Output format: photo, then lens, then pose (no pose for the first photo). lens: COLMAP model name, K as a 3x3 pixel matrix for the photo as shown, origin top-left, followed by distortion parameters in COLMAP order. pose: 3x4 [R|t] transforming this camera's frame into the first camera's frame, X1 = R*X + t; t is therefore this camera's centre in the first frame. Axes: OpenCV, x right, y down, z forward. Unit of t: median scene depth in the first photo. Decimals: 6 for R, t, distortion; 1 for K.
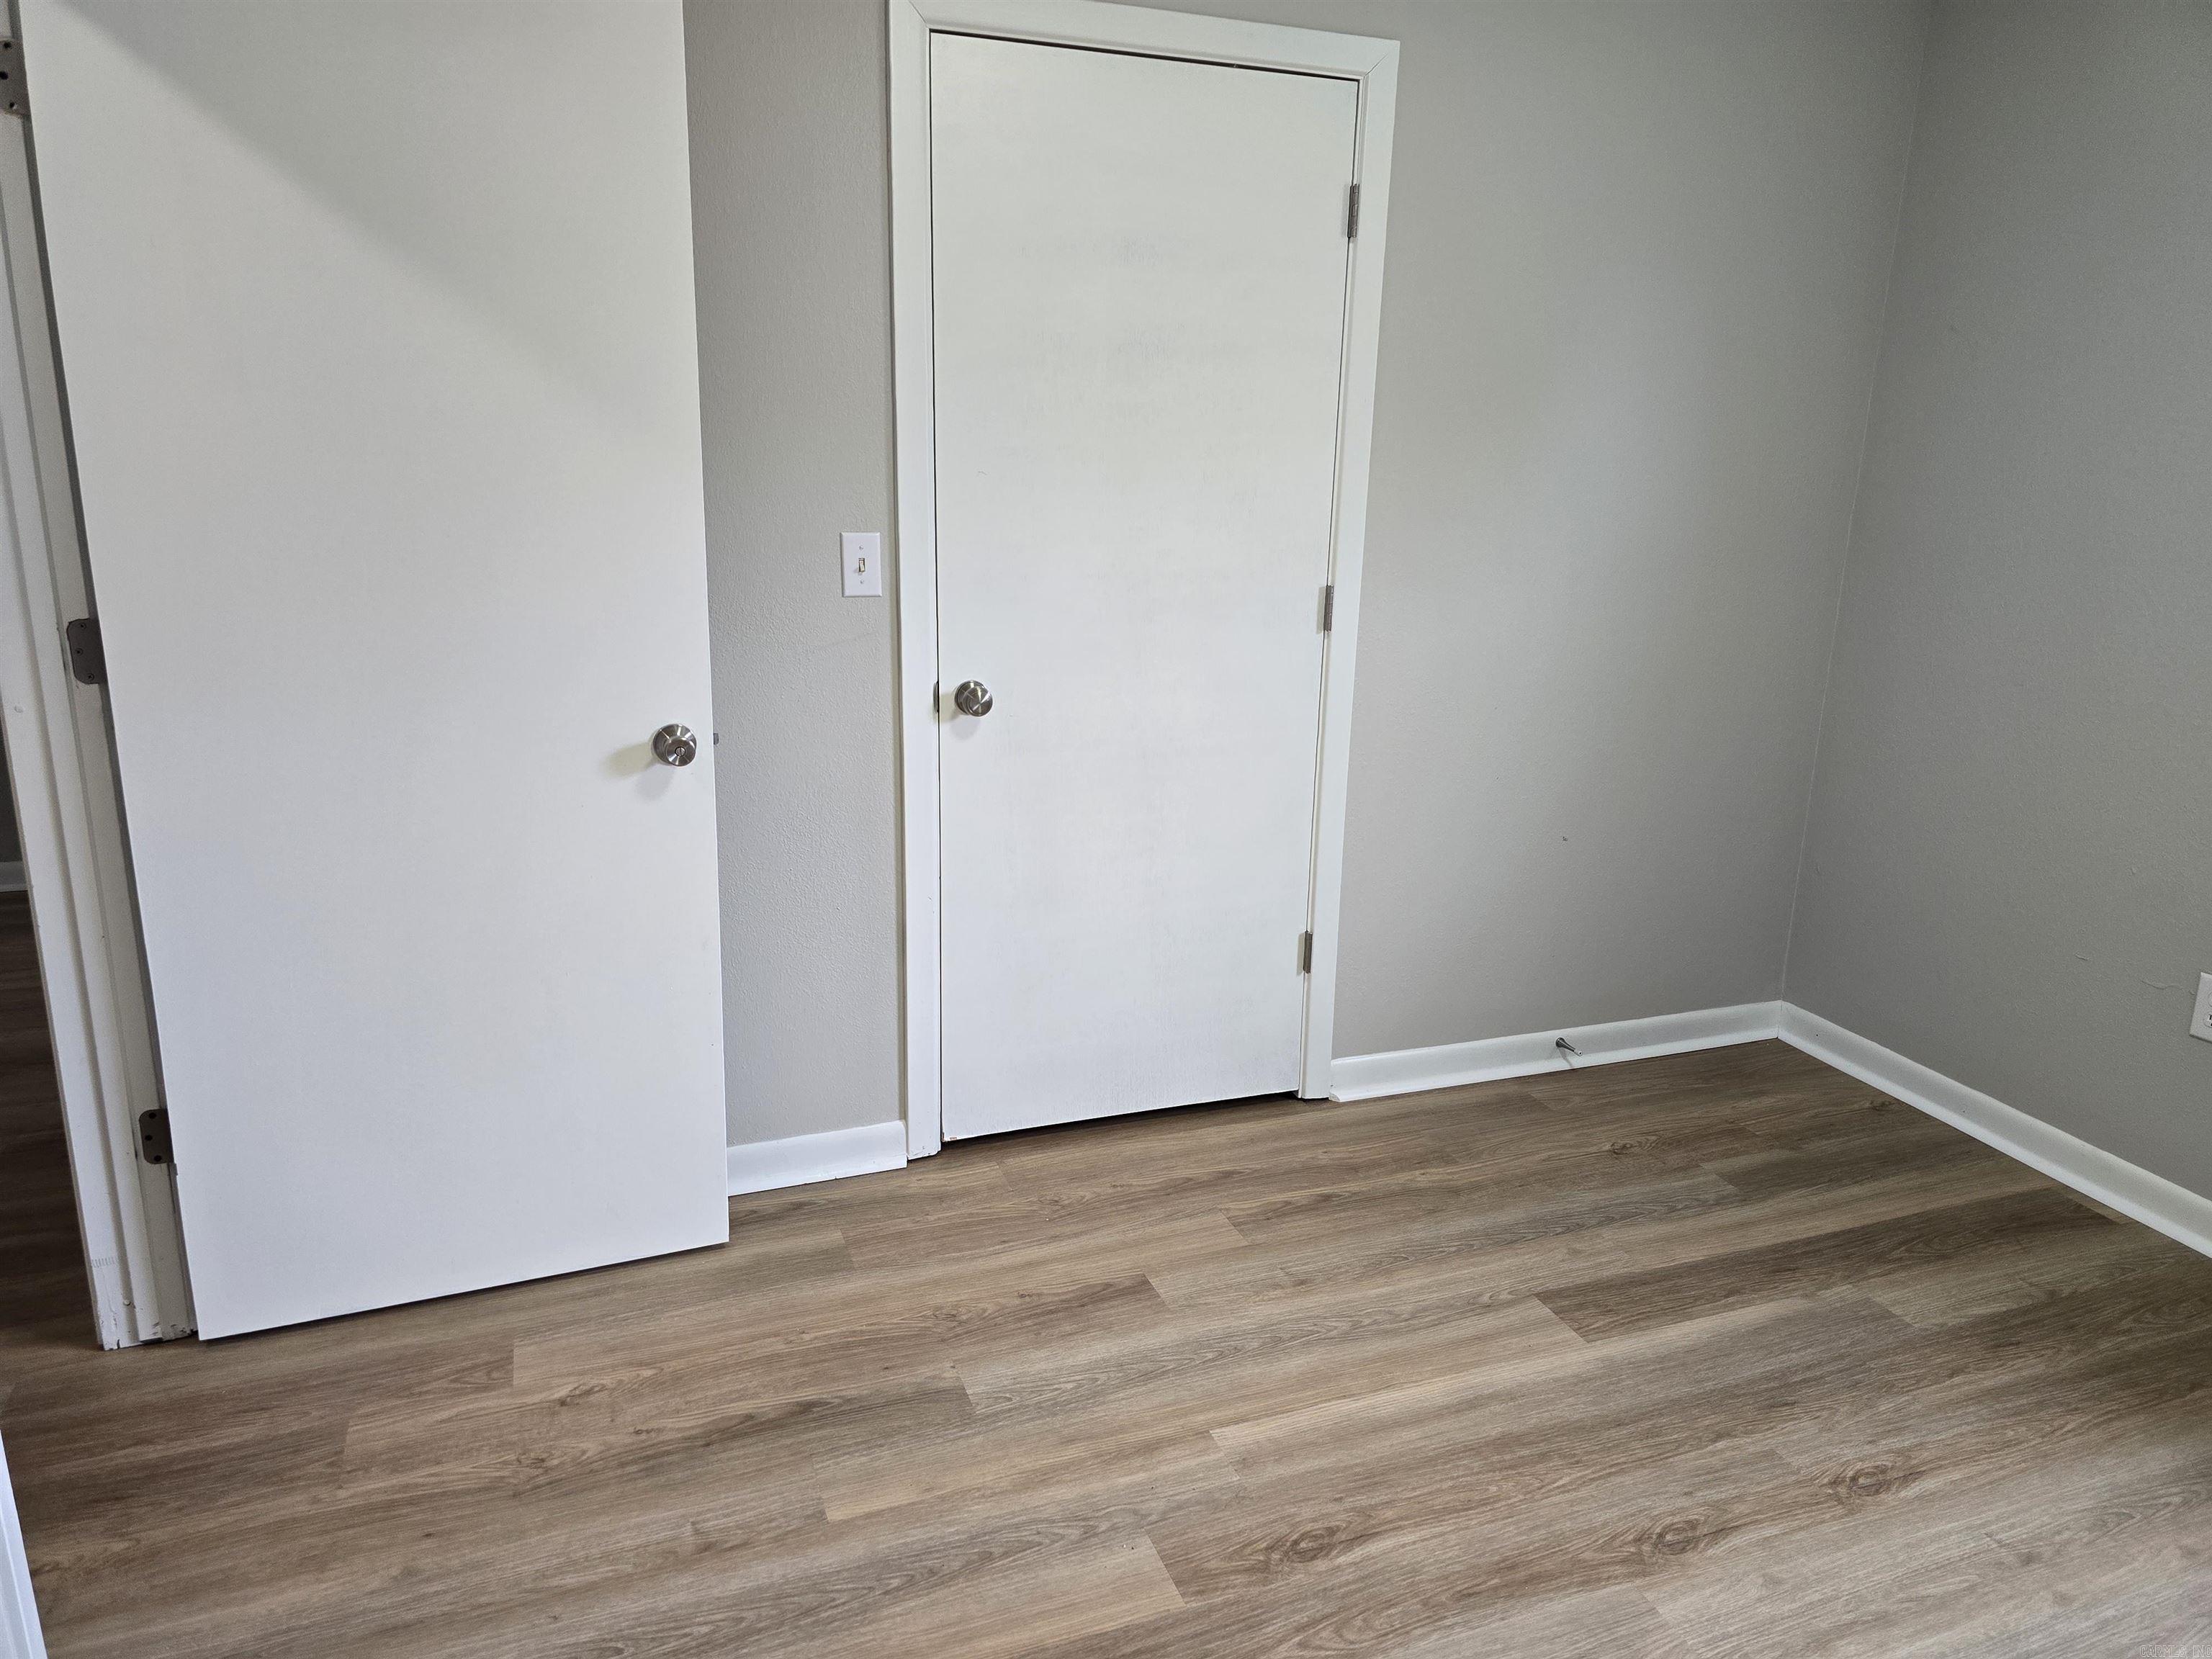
lens RADIAL K [[1500.2, 0, 1106.0], [0, 1500.2, 829.5], [0, 0, 1]] dist [0.069007, -0.073980]
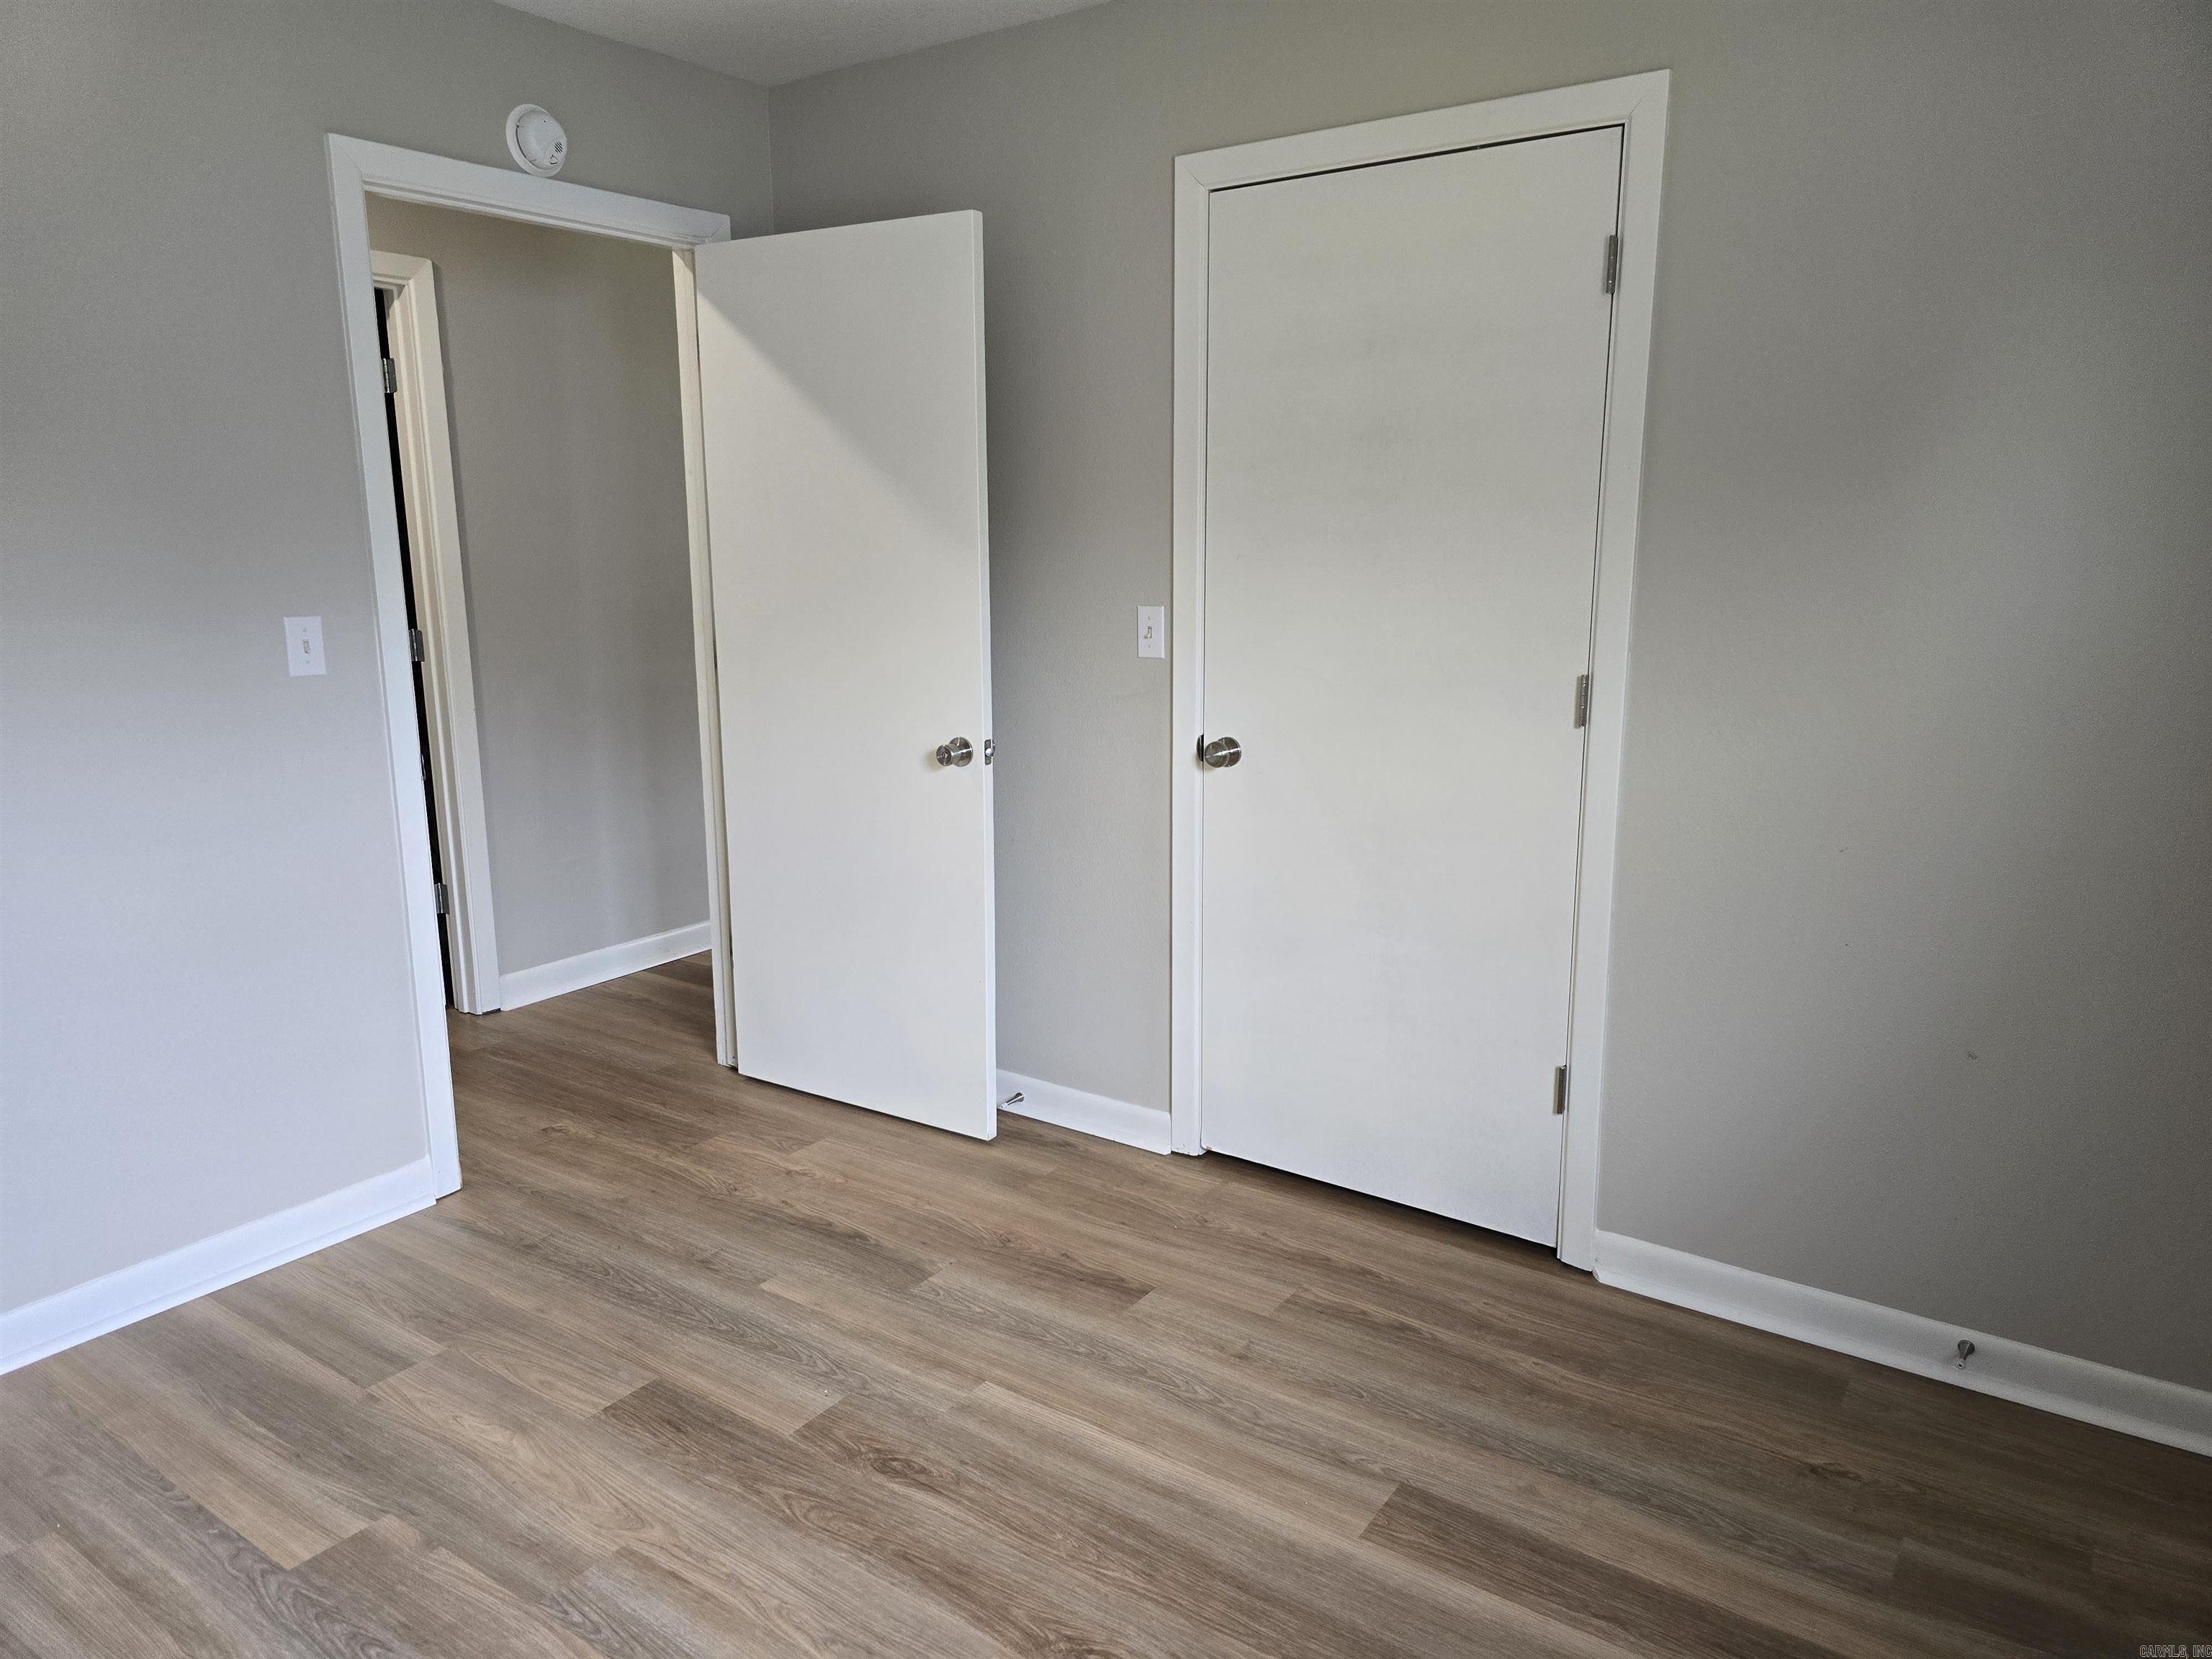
lens RADIAL K [[1500.2, 0, 1106.0], [0, 1500.2, 829.5], [0, 0, 1]] dist [0.069007, -0.073980]
pose [[0.549562, 0.139876, -0.823660, 0.874360], [-0.197457, 0.979700, 0.034628, -0.057873], [0.811783, 0.143607, 0.566026, 0.324718]]
